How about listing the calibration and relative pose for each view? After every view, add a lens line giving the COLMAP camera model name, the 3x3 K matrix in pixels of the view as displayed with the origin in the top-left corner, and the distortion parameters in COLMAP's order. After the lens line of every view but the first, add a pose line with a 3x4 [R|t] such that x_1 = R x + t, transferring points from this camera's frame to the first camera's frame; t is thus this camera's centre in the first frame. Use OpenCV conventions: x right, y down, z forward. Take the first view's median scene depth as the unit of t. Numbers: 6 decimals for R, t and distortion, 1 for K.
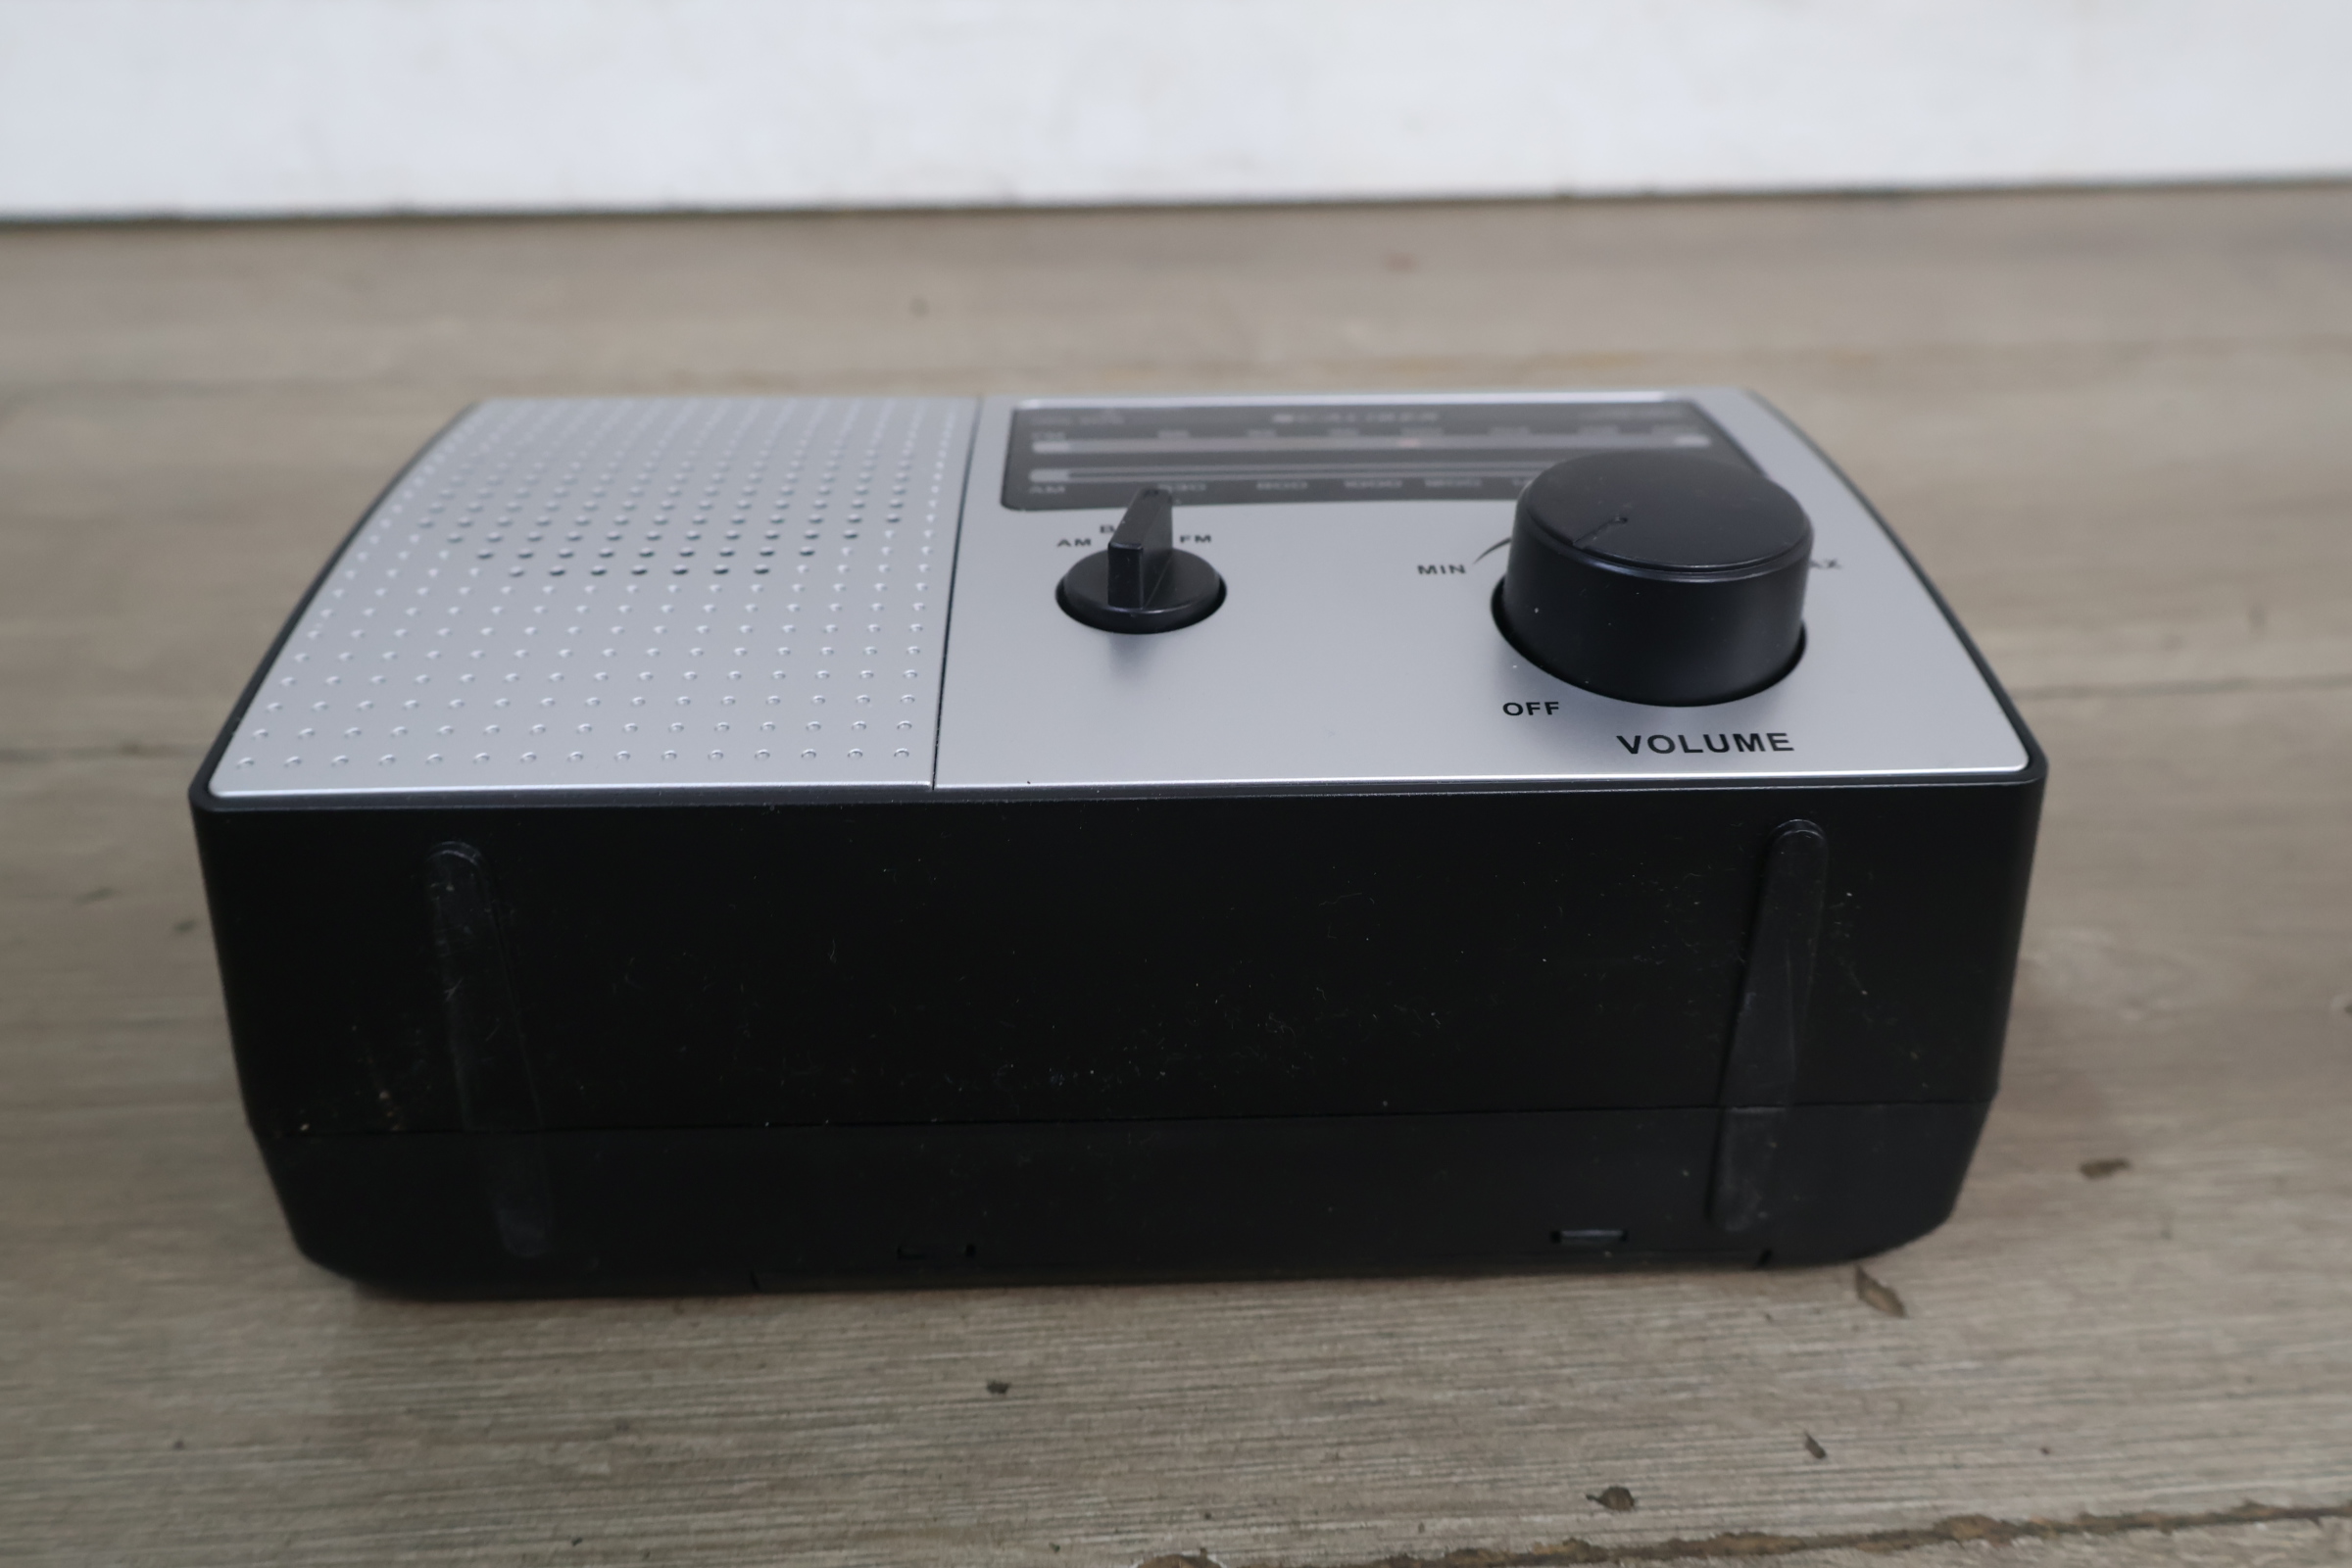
lens RADIAL K [[2109.4, 0, 1172.0], [0, 2109.4, 781.4], [0, 0, 1]] dist [0.017841, -0.002381]
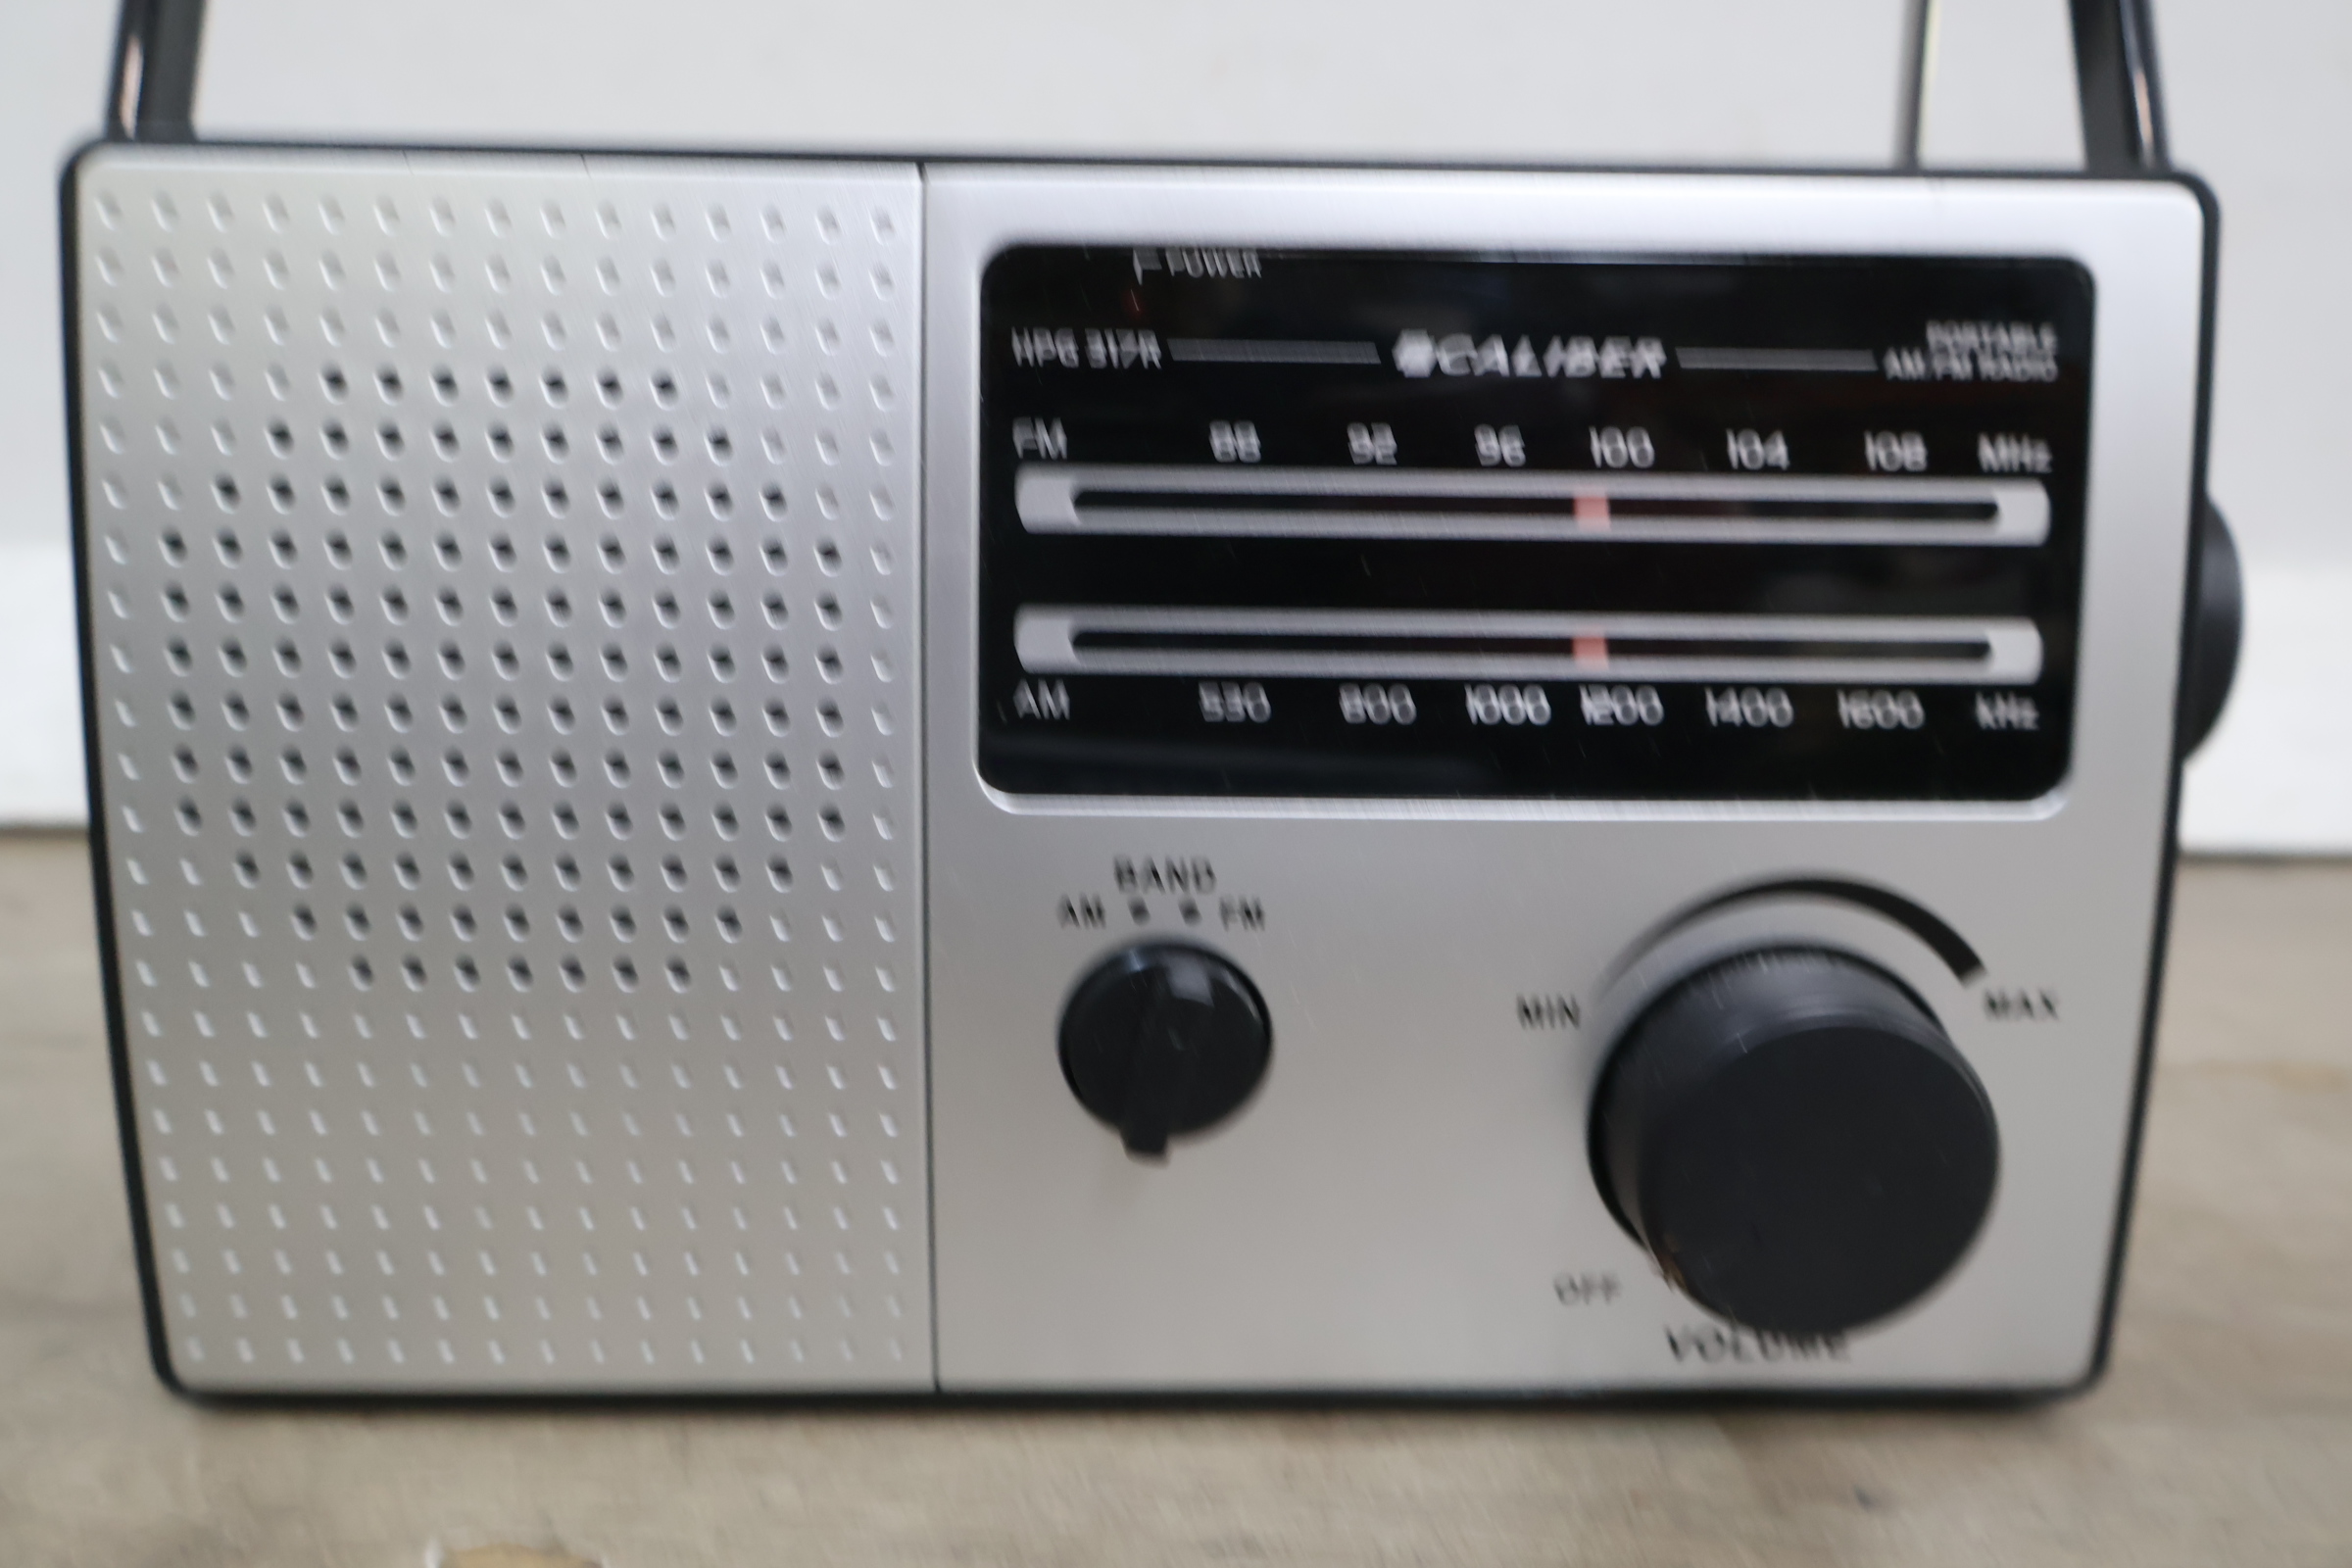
lens RADIAL K [[2109.4, 0, 1172.0], [0, 2109.4, 781.4], [0, 0, 1]] dist [0.017841, -0.002381]
pose [[0.998557, 0.042518, 0.032804, -0.044086], [-0.045371, 0.341157, 0.938911, -0.908986], [0.028729, -0.939044, 0.342594, 0.851691]]
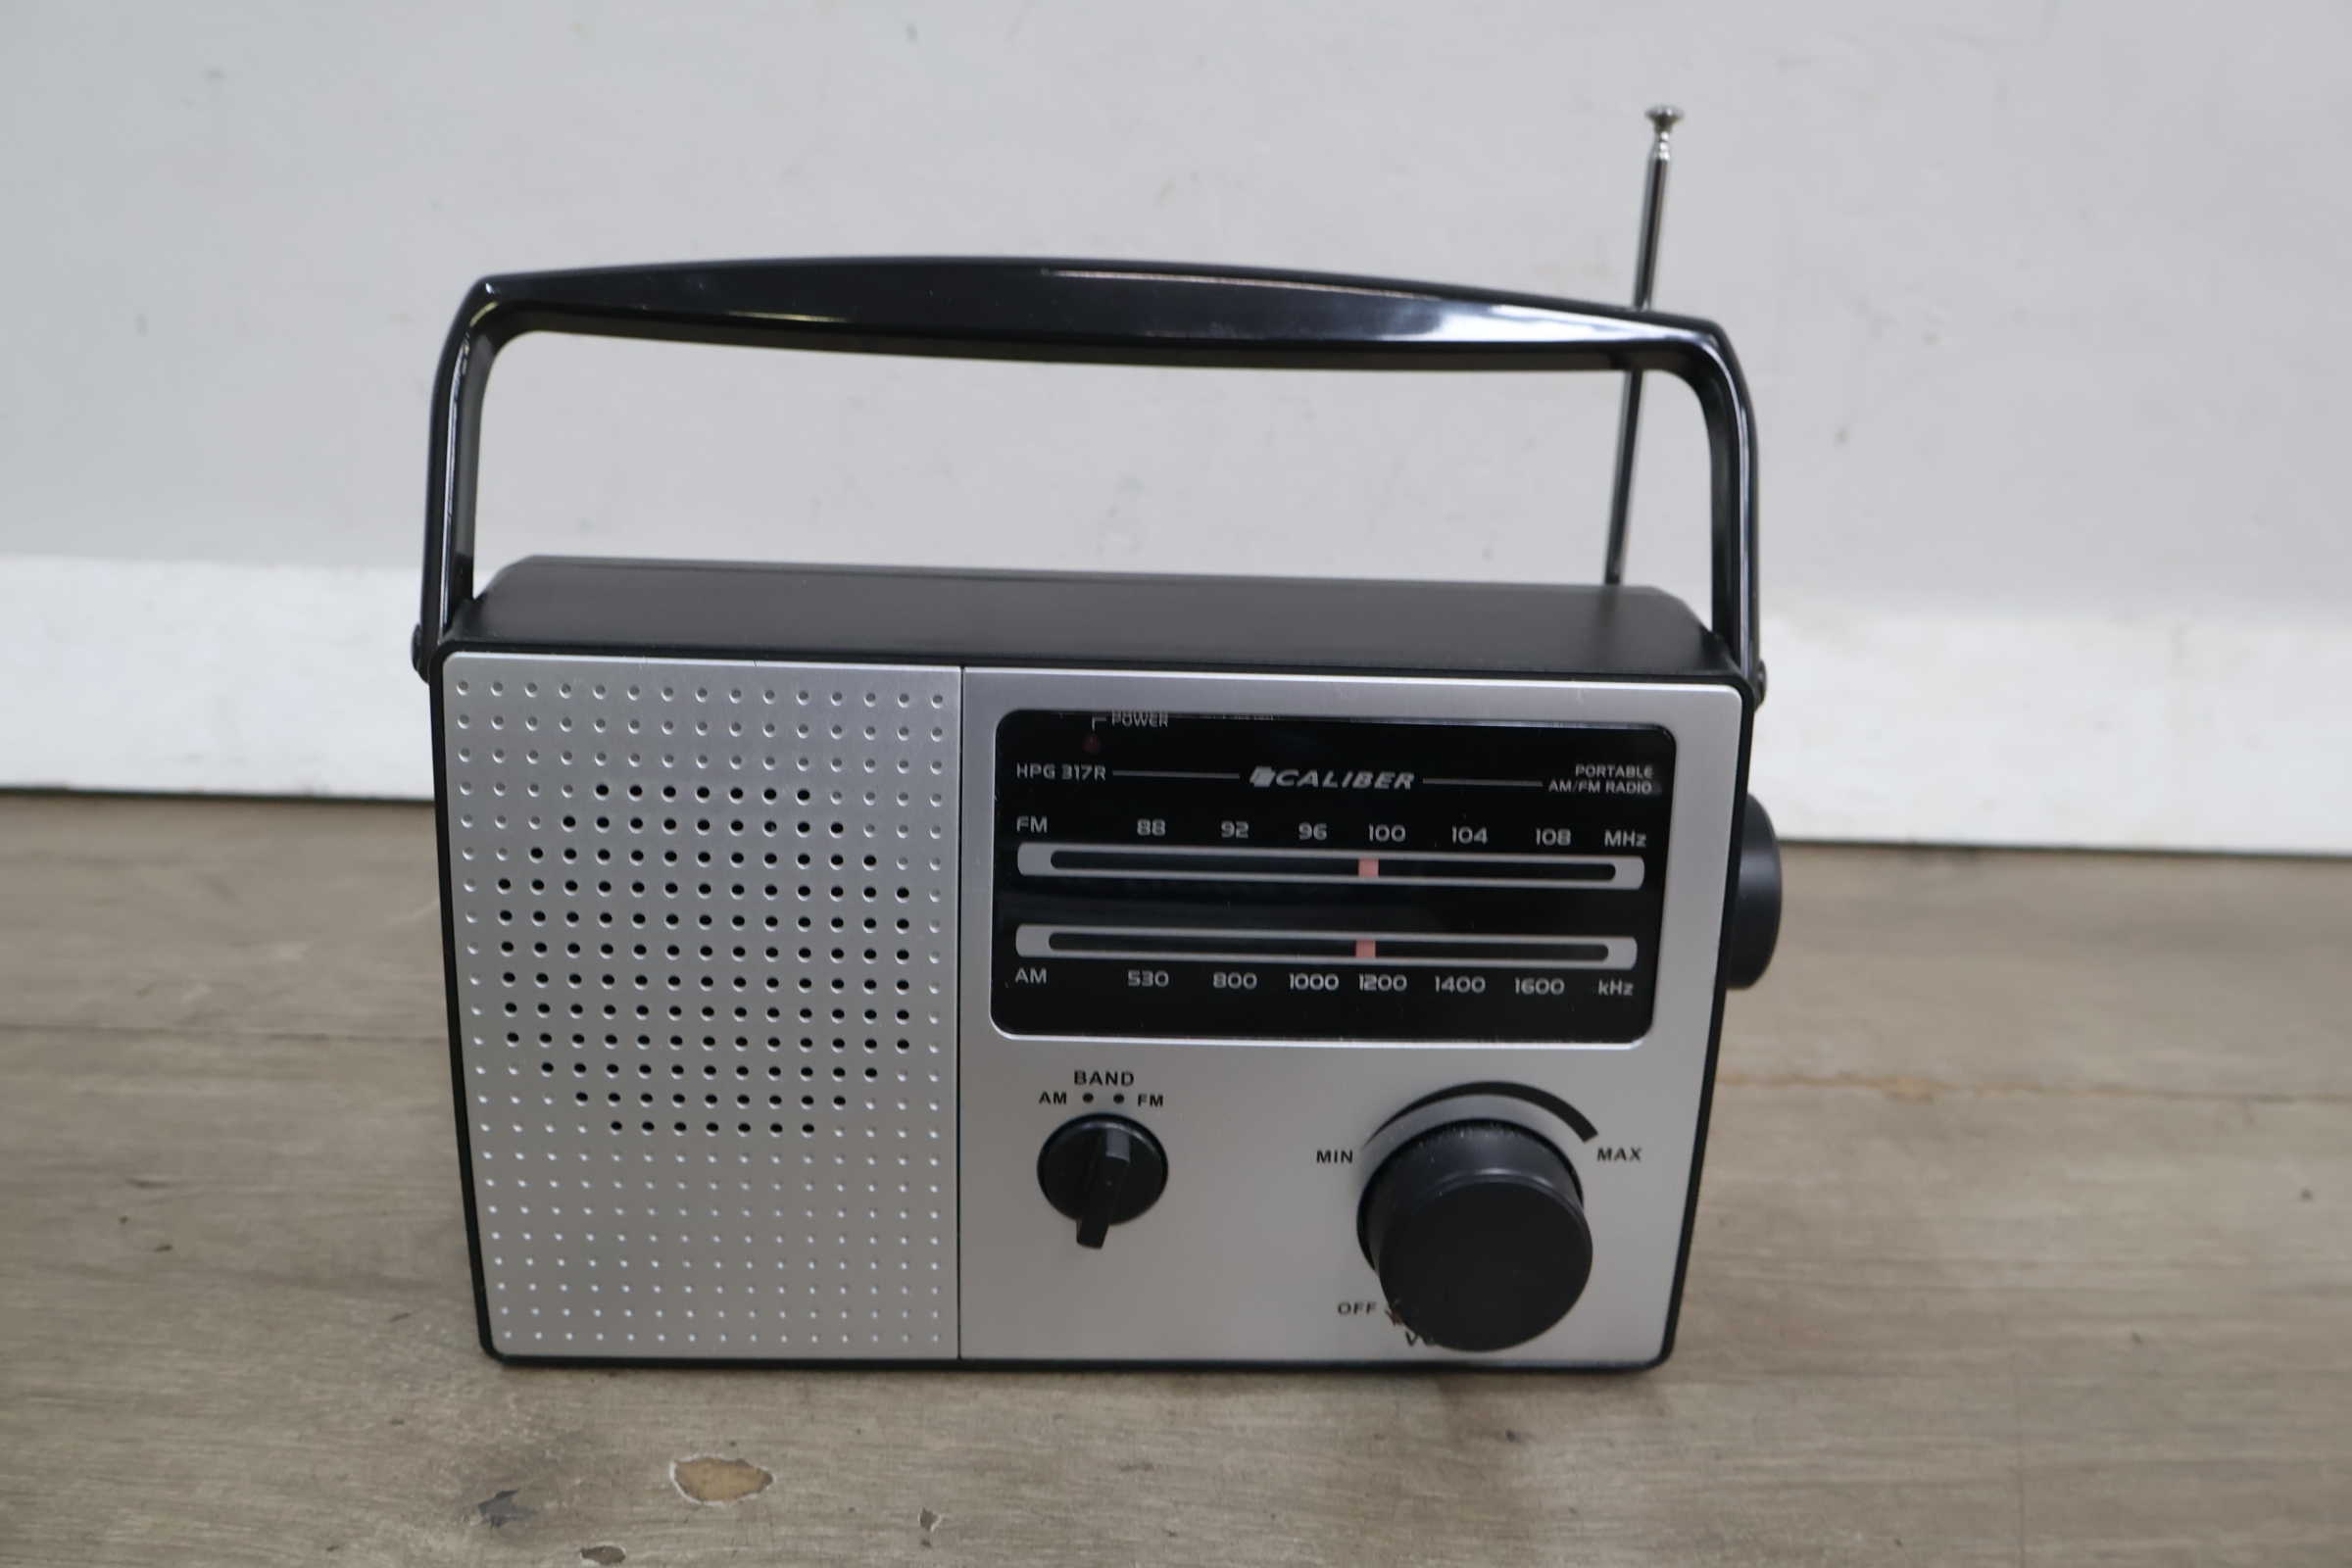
lens RADIAL K [[2079.7, 0, 1175.8], [0, 2079.7, 795.4], [0, 0, 1]] dist [0.013918, -0.000028]
pose [[0.996383, 0.055193, 0.064608, -0.068740], [-0.074682, 0.206114, 0.975674, -1.467403], [0.040534, -0.976970, 0.209490, 0.996696]]
